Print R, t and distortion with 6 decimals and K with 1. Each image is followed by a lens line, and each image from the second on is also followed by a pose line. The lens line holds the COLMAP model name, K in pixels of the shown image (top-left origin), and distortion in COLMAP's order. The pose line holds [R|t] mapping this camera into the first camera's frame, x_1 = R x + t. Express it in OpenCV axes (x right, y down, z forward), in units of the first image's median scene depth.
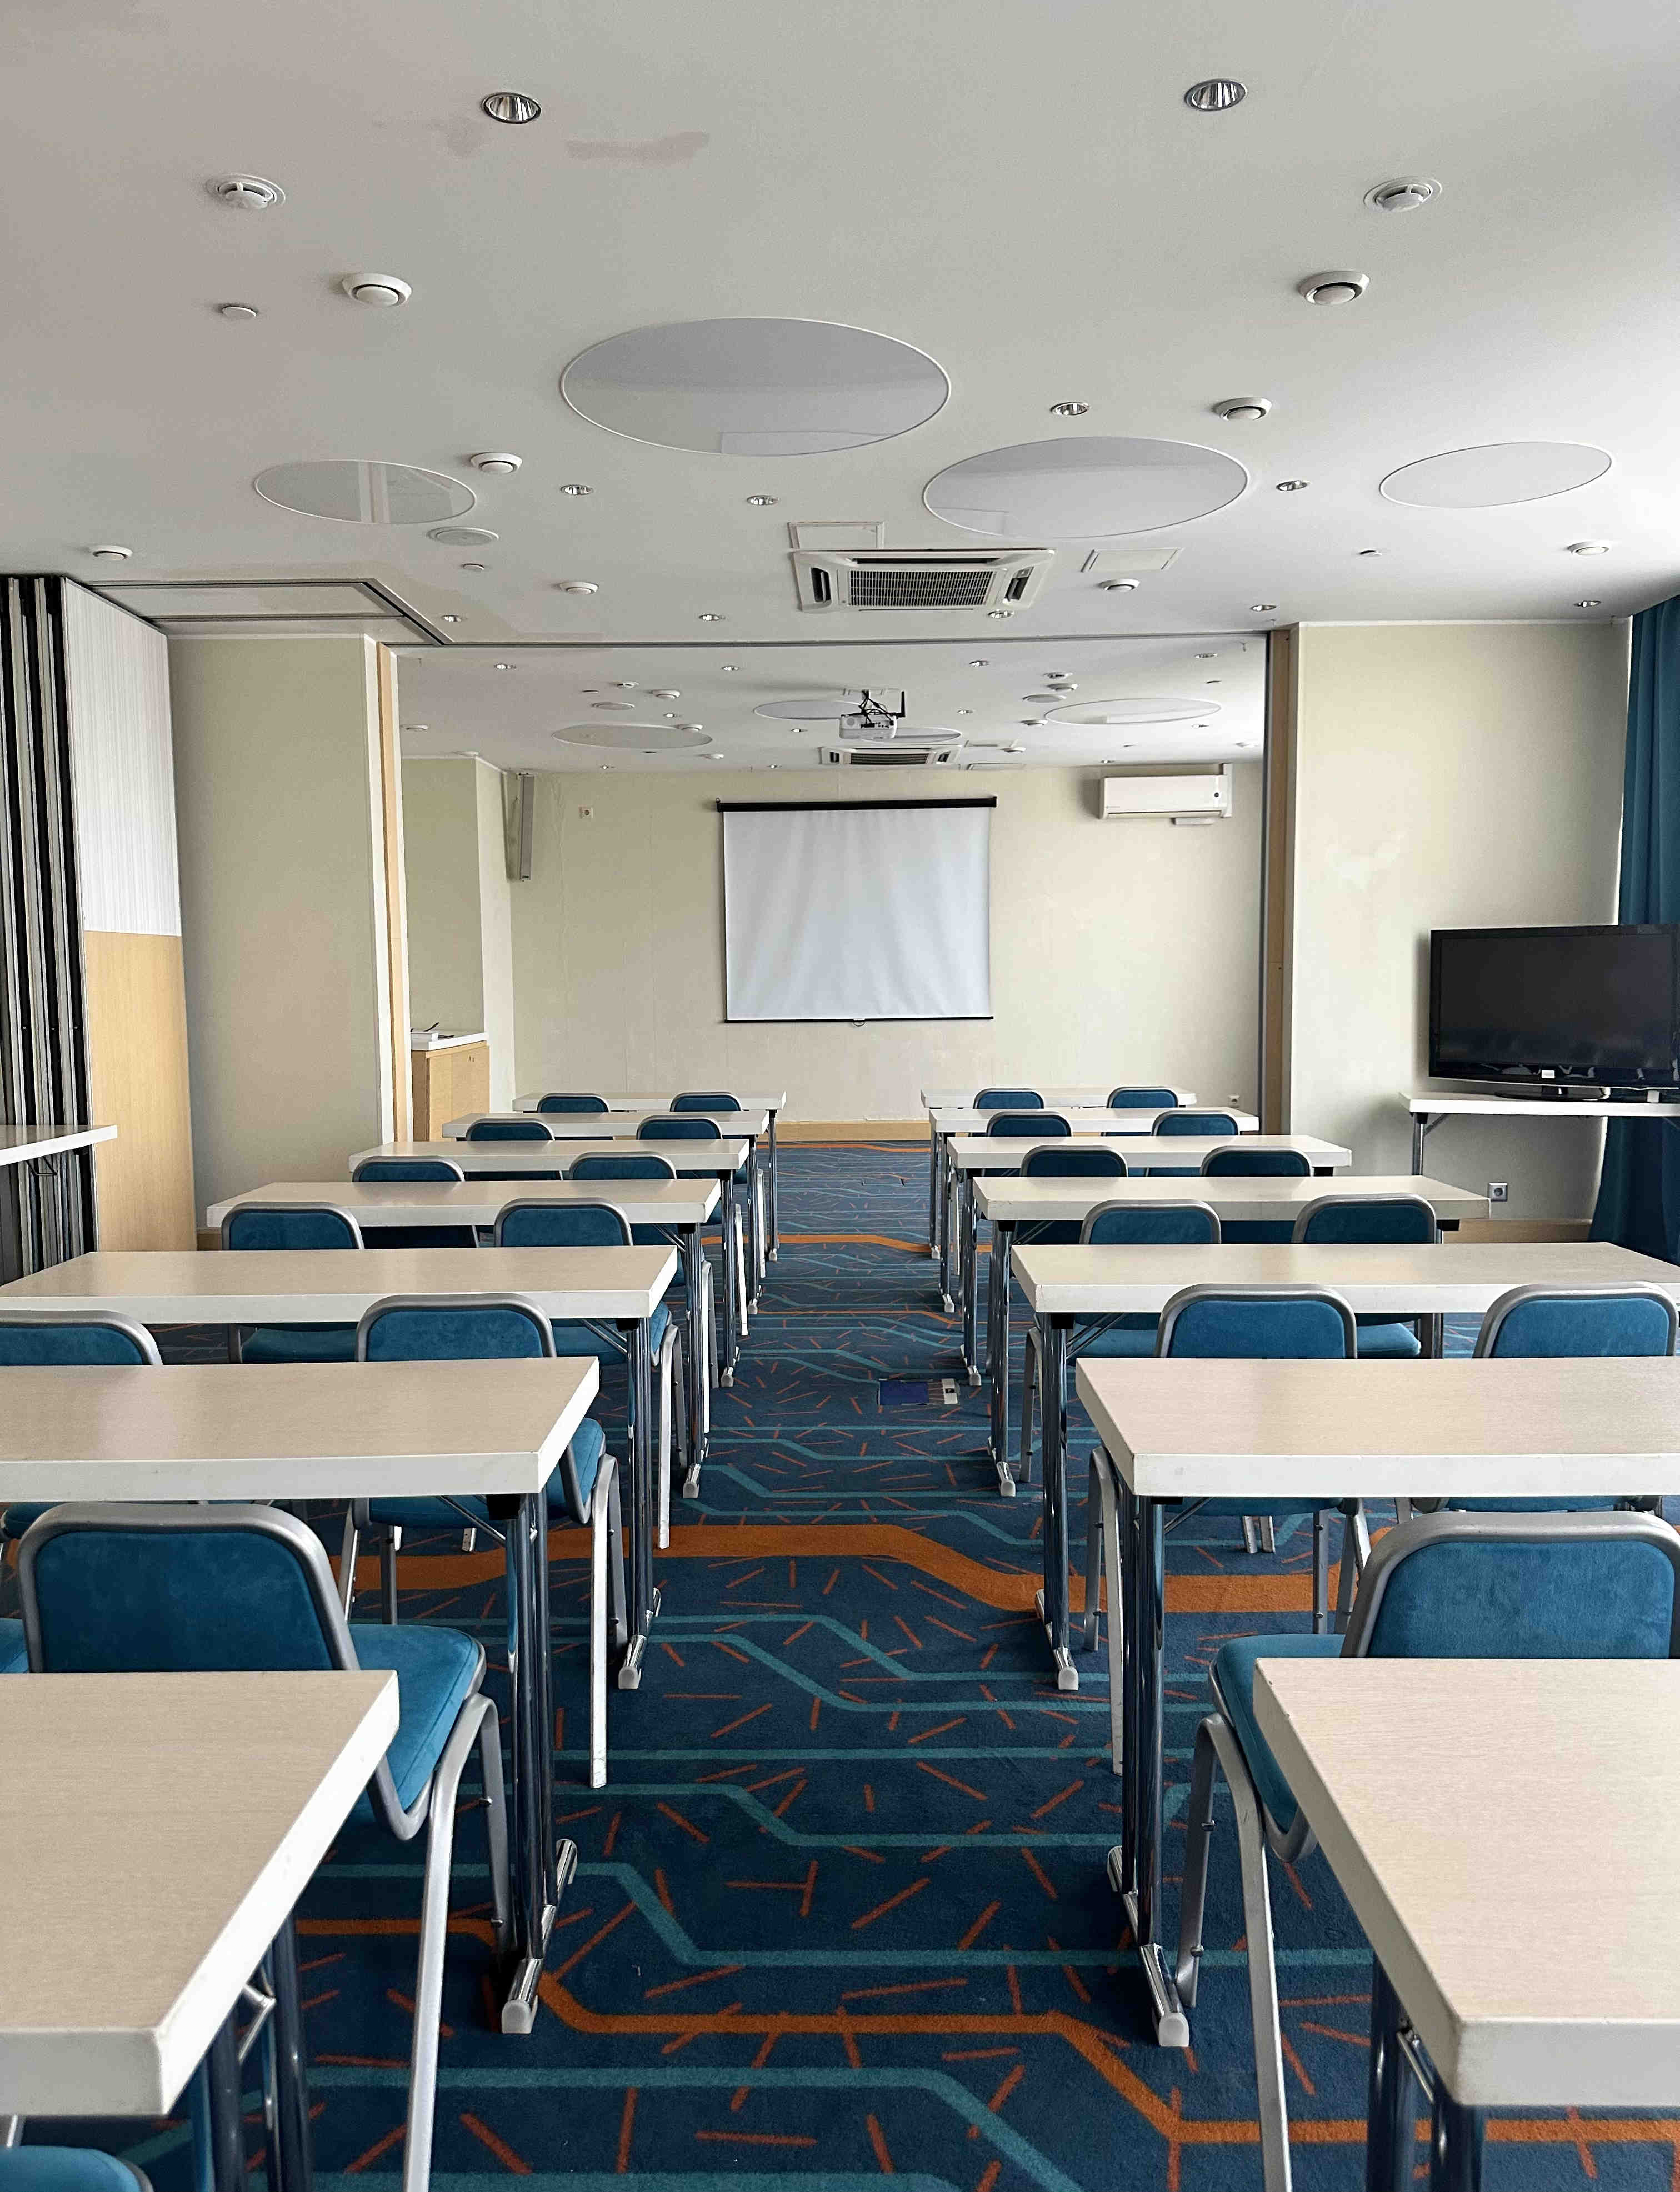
lens RADIAL K [[1574.1, 0, 854.4], [0, 1574.1, 1084.5], [0, 0, 1]] dist [0.017791, -0.010978]
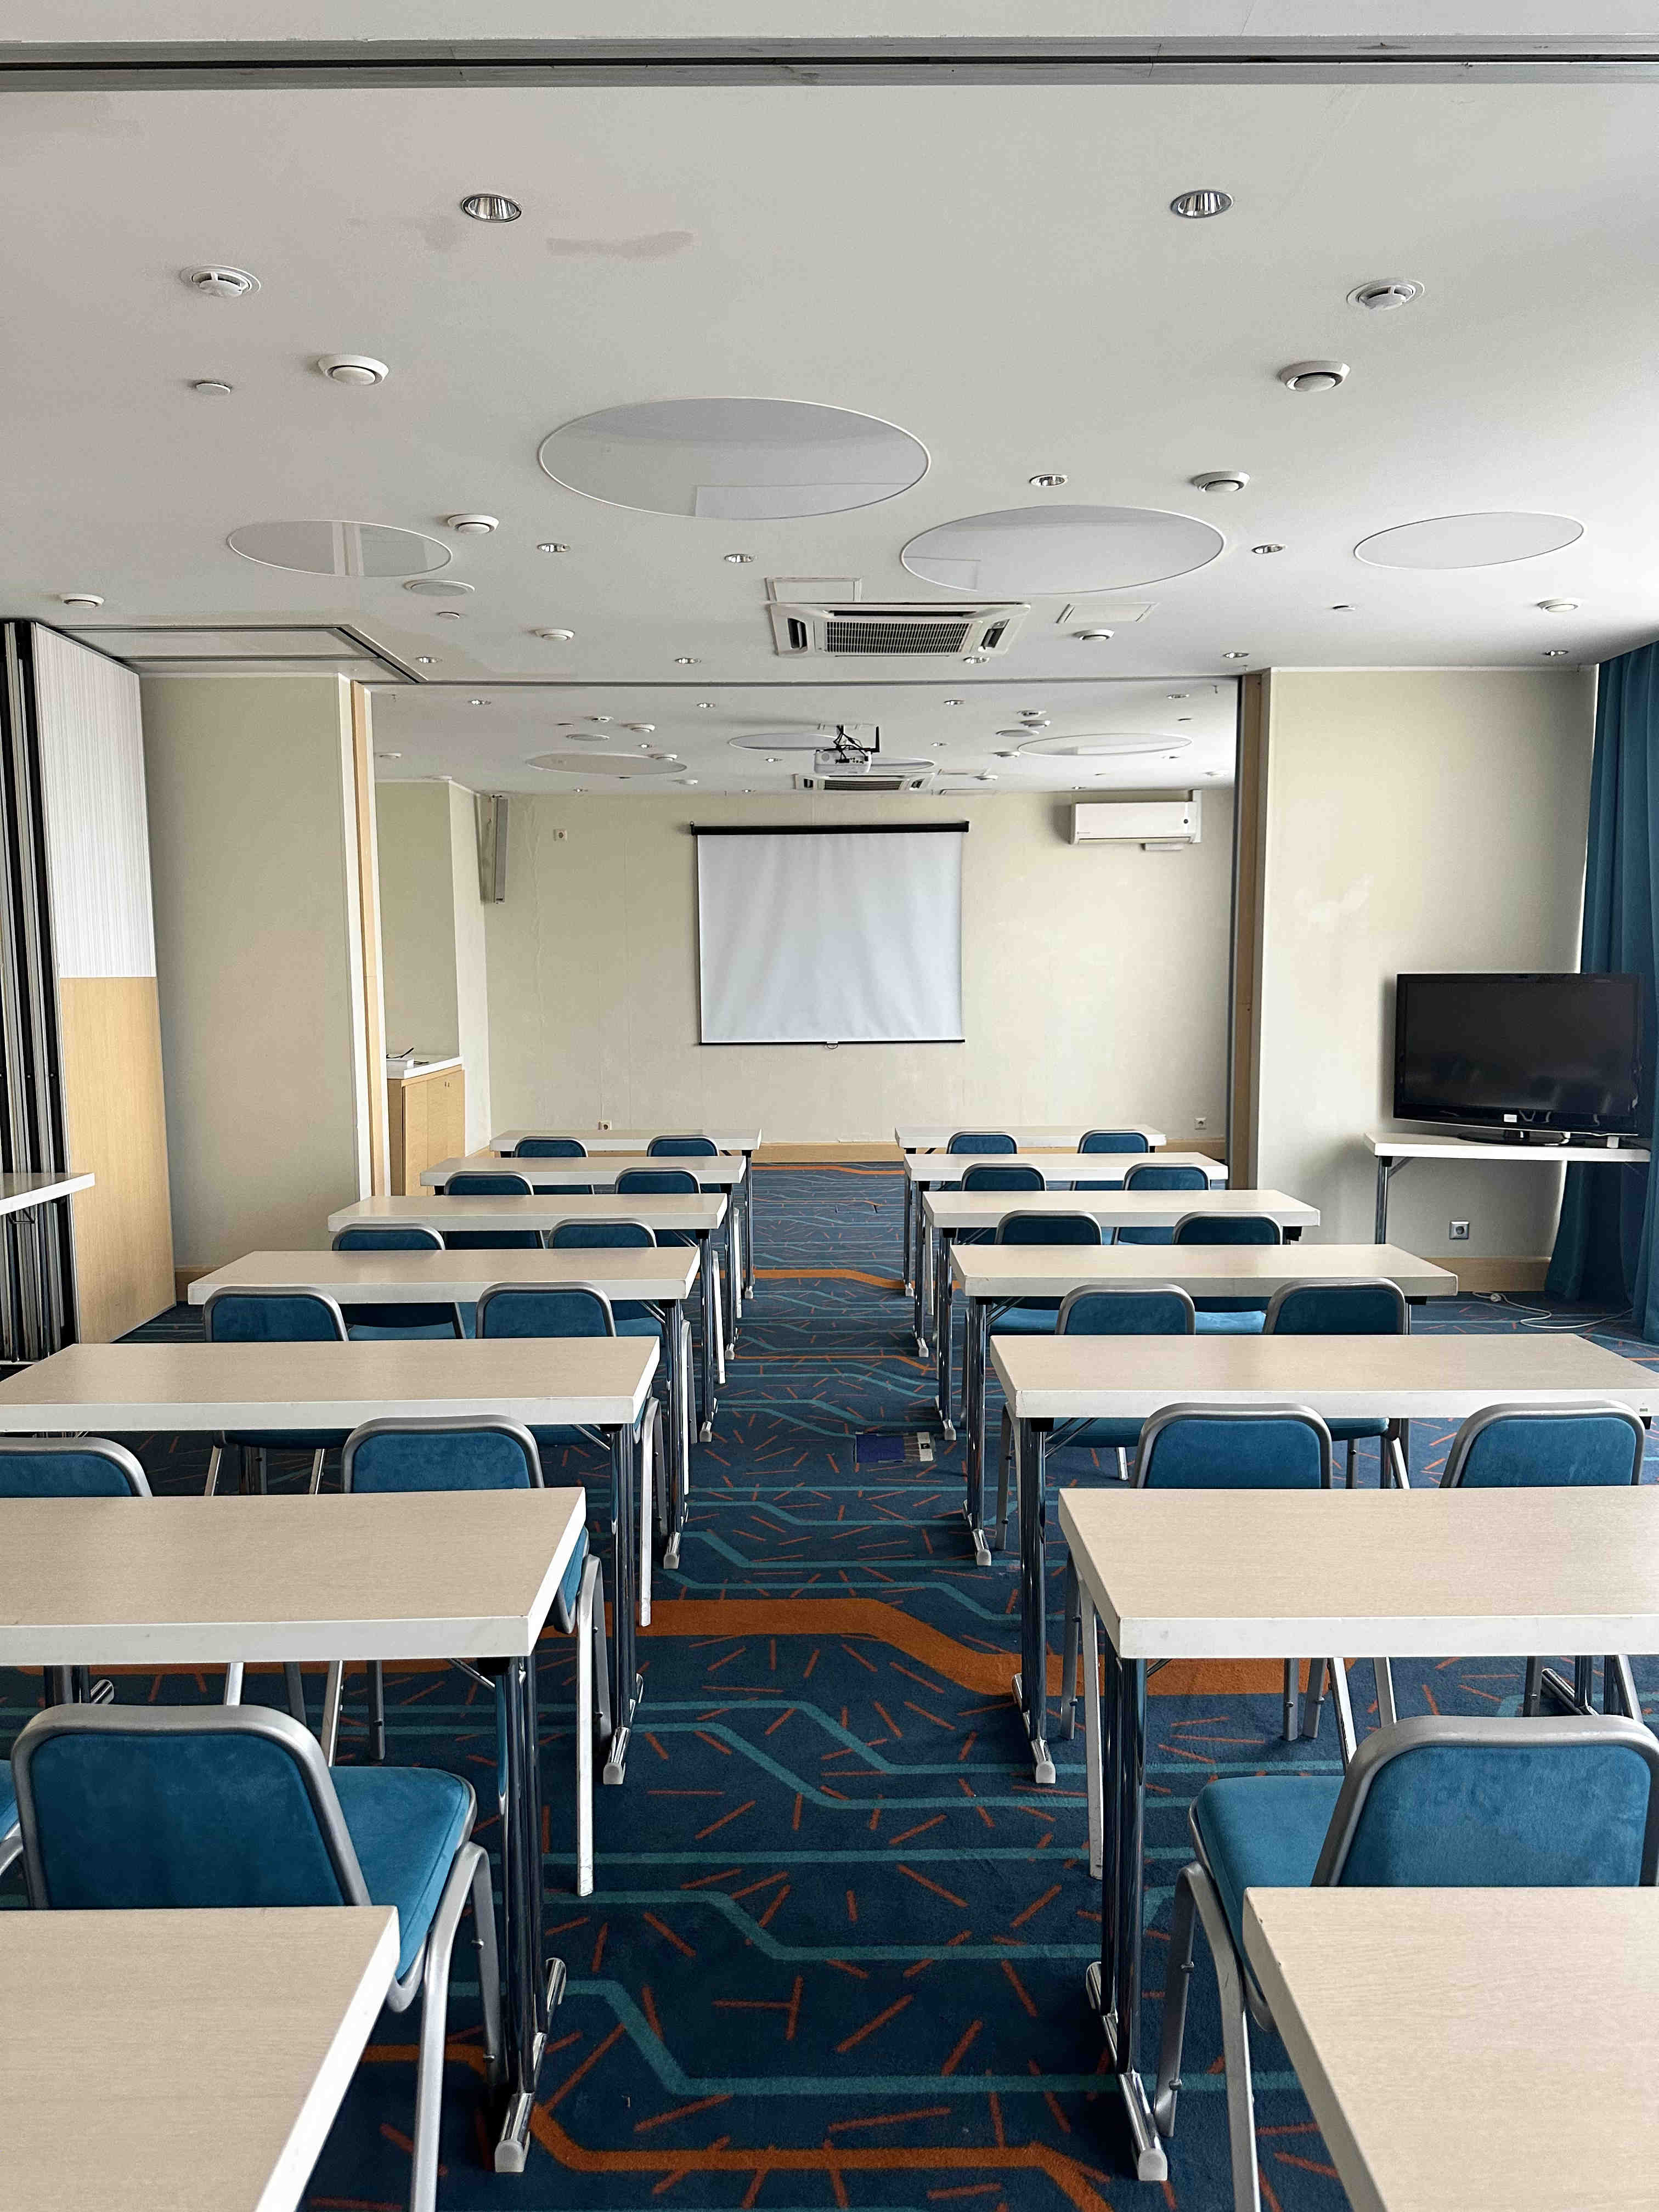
lens RADIAL K [[1553.8, 0, 852.6], [0, 1553.8, 1121.3], [0, 0, 1]] dist [0.016580, -0.012622]
pose [[0.999827, 0.001445, 0.018558, -0.004752], [-0.001956, 0.999618, 0.027566, -0.040578], [-0.018511, -0.027598, 0.999448, 0.003790]]
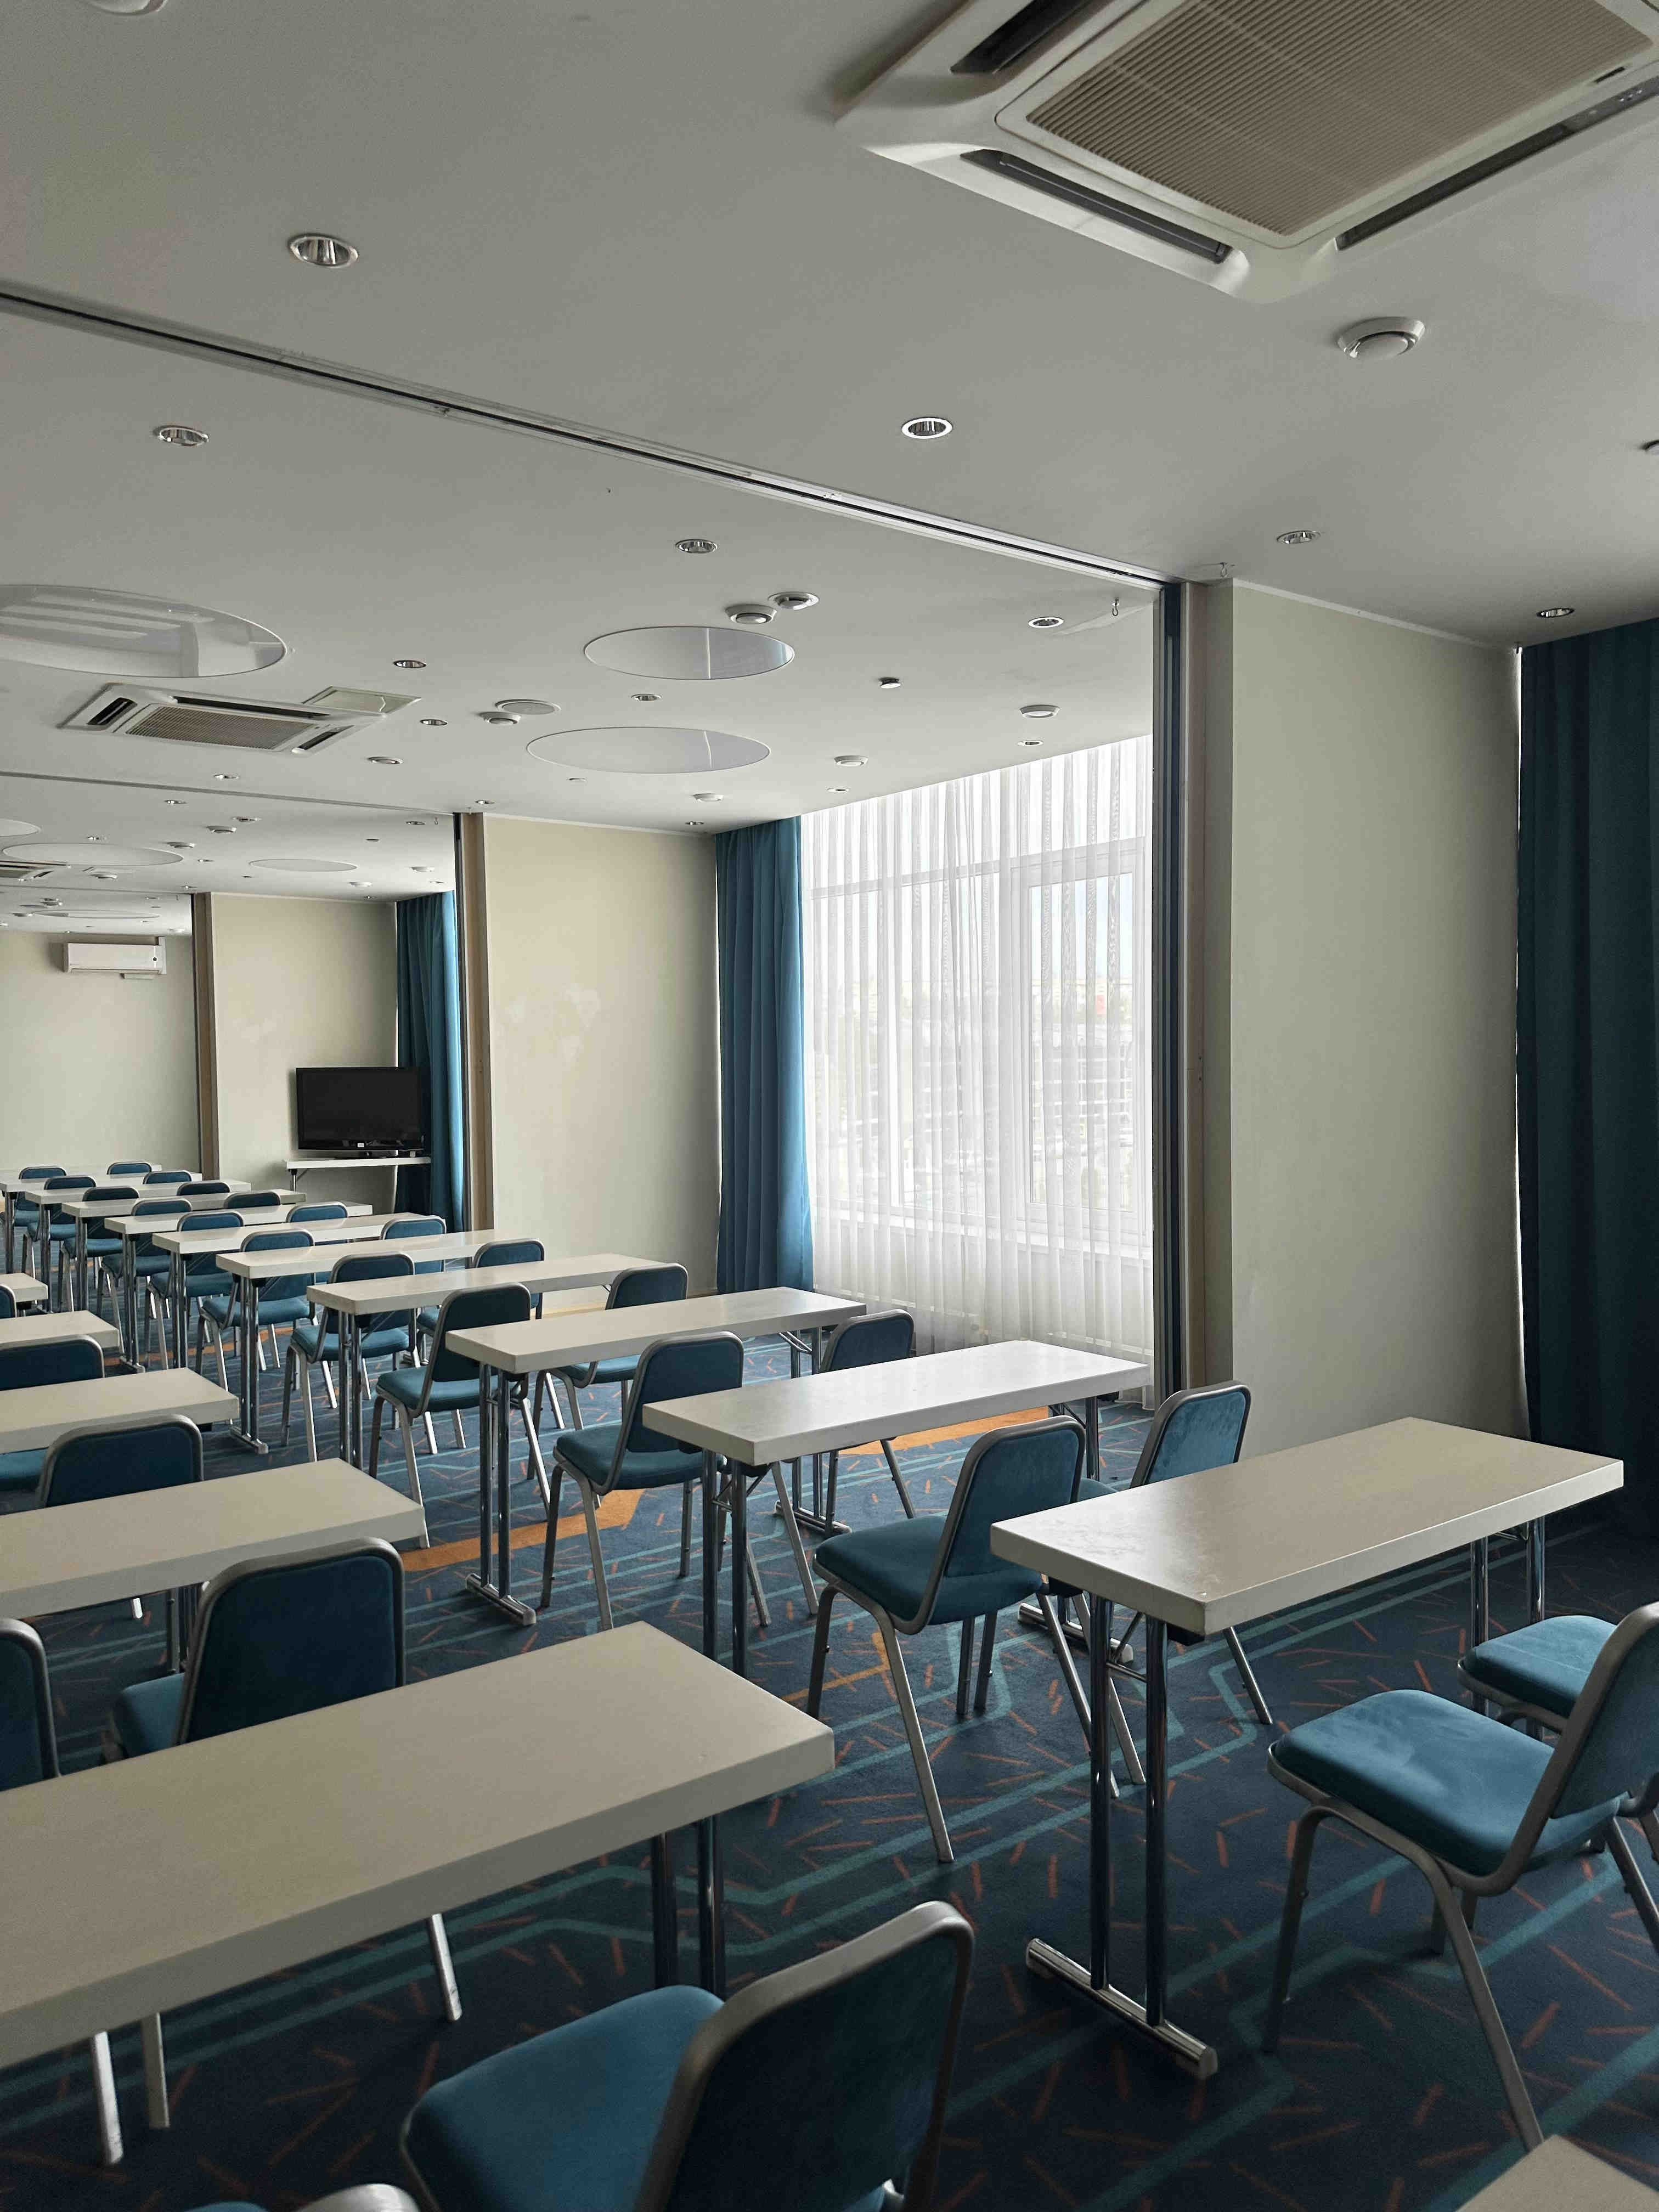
lens RADIAL K [[1553.8, 0, 842.7], [0, 1553.8, 1110.2], [0, 0, 1]] dist [0.016580, -0.012622]
pose [[0.793787, -0.025406, 0.607665, -0.291731], [0.047986, 0.998629, -0.020932, 0.023303], [-0.606300, 0.045775, 0.793917, -1.042987]]
